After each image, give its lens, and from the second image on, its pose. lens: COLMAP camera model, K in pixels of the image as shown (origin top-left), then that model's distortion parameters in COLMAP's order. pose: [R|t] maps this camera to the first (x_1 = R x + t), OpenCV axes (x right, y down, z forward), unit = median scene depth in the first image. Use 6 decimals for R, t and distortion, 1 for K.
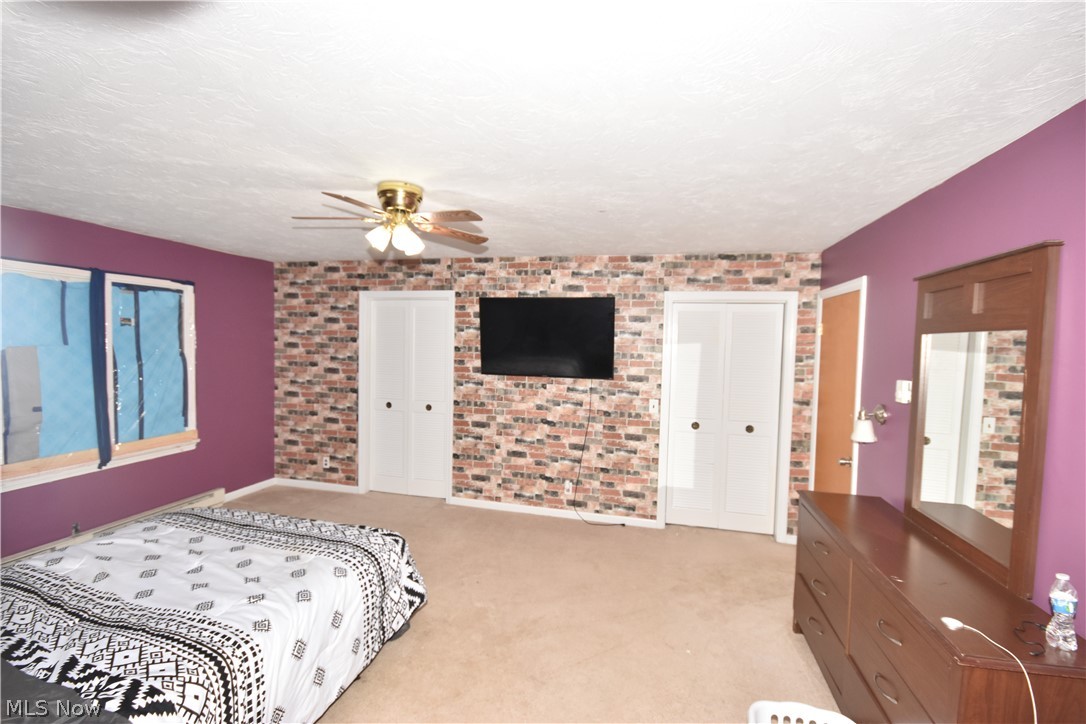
lens RADIAL K [[474.9, 0, 541.0], [0, 474.9, 363.2], [0, 0, 1]] dist [-0.003806, 0.000045]
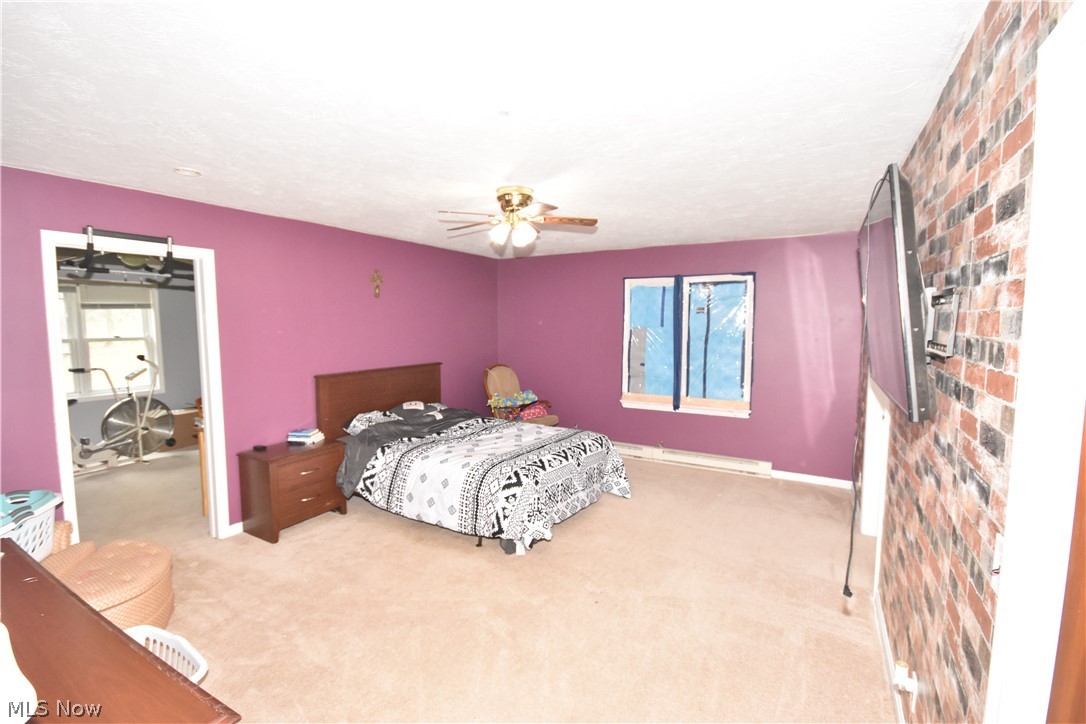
lens RADIAL K [[485.6, 0, 543.0], [0, 485.6, 362.0], [0, 0, 1]] dist [-0.013074, -0.000274]
pose [[-0.283253, 0.056349, -0.957388, 0.630858], [-0.046201, 0.996312, 0.072309, -0.020117], [0.957932, 0.064714, -0.279605, 1.019182]]
